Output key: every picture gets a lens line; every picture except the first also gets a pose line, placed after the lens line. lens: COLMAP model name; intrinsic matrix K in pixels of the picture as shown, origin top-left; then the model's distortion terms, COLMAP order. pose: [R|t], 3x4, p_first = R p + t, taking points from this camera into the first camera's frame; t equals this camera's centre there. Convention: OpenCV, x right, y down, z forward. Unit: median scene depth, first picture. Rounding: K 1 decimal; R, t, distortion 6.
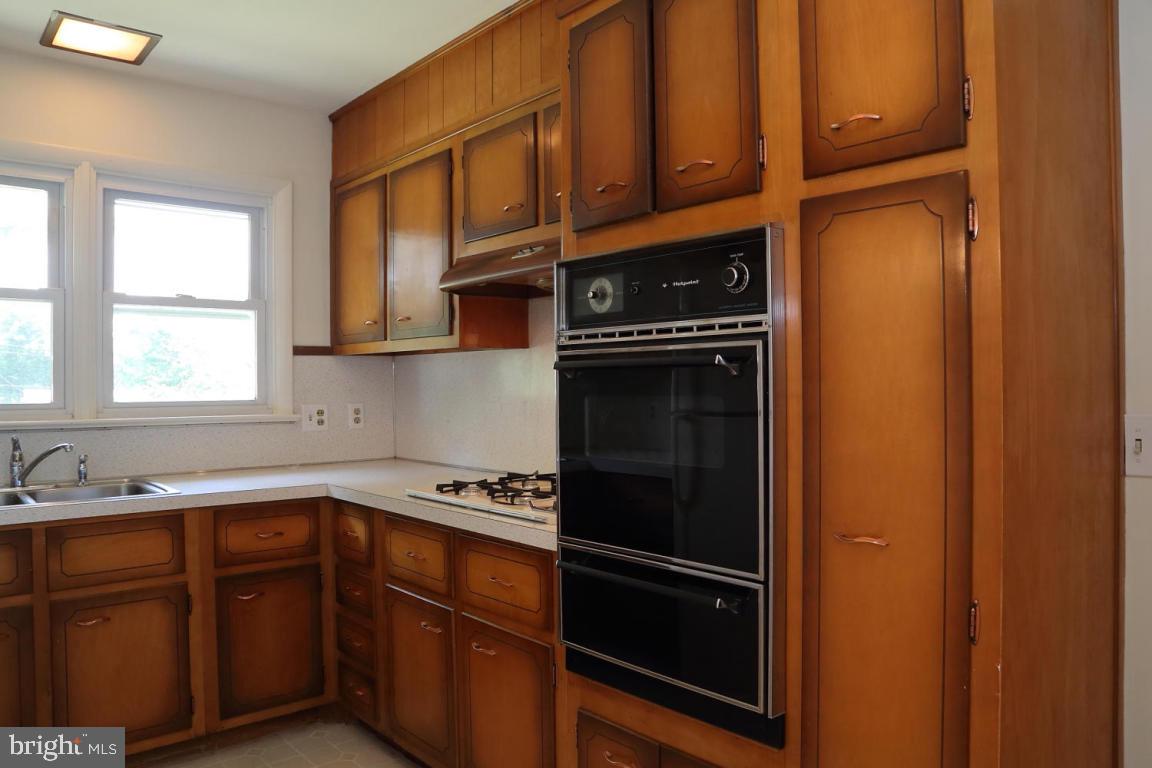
lens RADIAL K [[810.2, 0, 578.4], [0, 810.2, 388.1], [0, 0, 1]] dist [-0.109465, 0.053849]
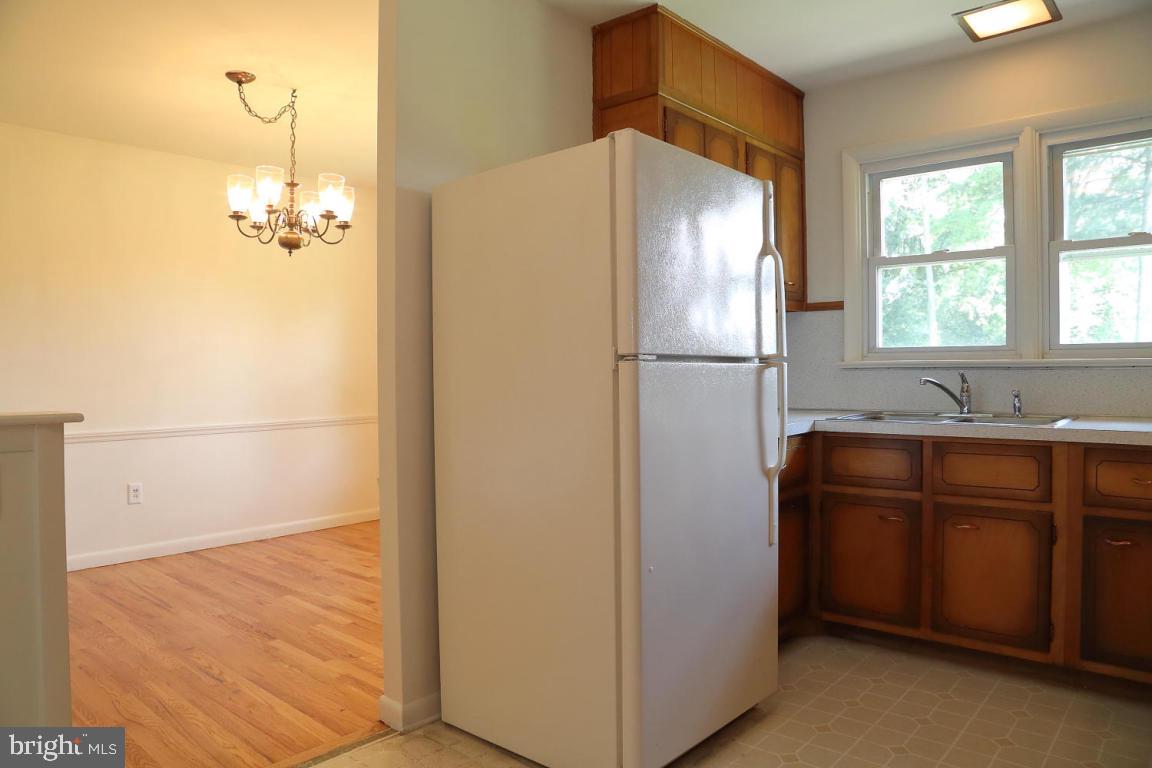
lens RADIAL K [[801.2, 0, 573.1], [0, 801.2, 386.1], [0, 0, 1]] dist [-0.116260, 0.067236]
pose [[0.131838, 0.029948, -0.990819, 0.386249], [0.008773, 0.999469, 0.031377, 0.037935], [0.991233, -0.012829, 0.131505, 0.216547]]
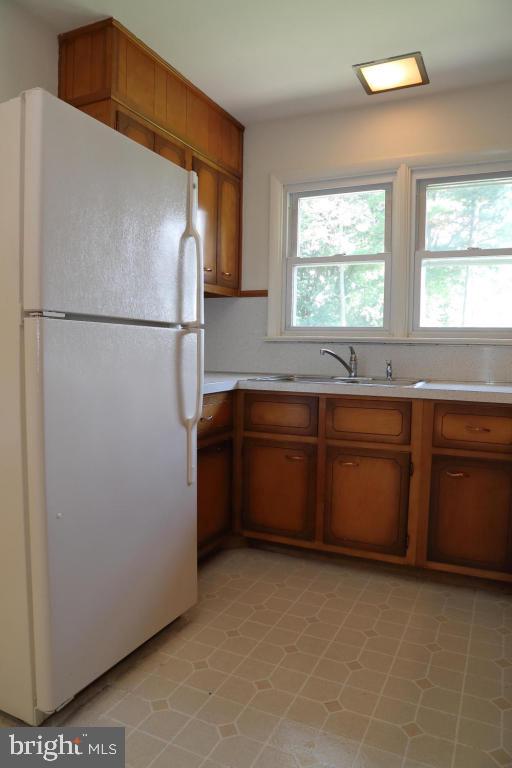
lens RADIAL K [[534.1, 0, 259.1], [0, 534.1, 389.9], [0, 0, 1]] dist [-0.116260, 0.067236]
pose [[0.391137, 0.085228, -0.916378, 0.208123], [-0.020361, 0.996261, 0.083966, 0.060918], [0.920107, -0.014184, 0.391409, 0.363607]]
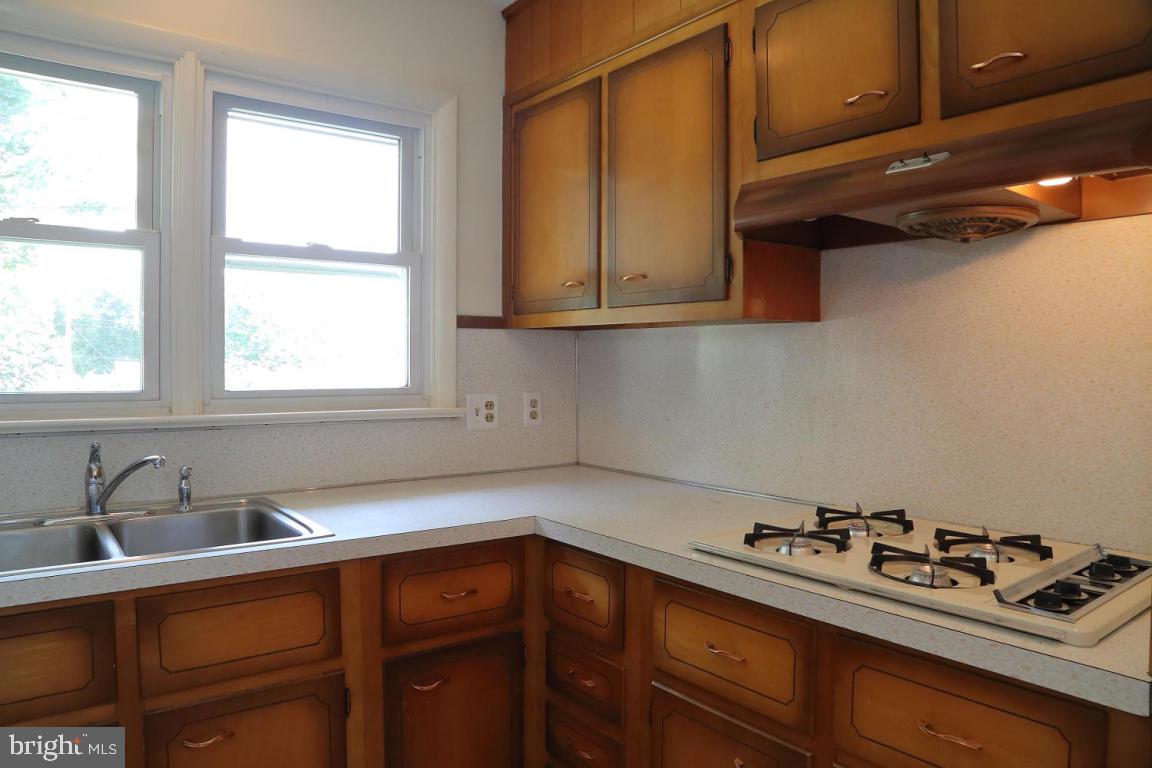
lens RADIAL K [[783.1, 0, 576.0], [0, 783.1, 384.0], [0, 0, 1]] dist [-0.121264, 0.061091]
pose [[0.997336, 0.013889, -0.071615, -0.236218], [-0.012159, 0.999625, 0.024542, -0.010082], [0.071929, -0.023606, 0.997130, 0.345699]]
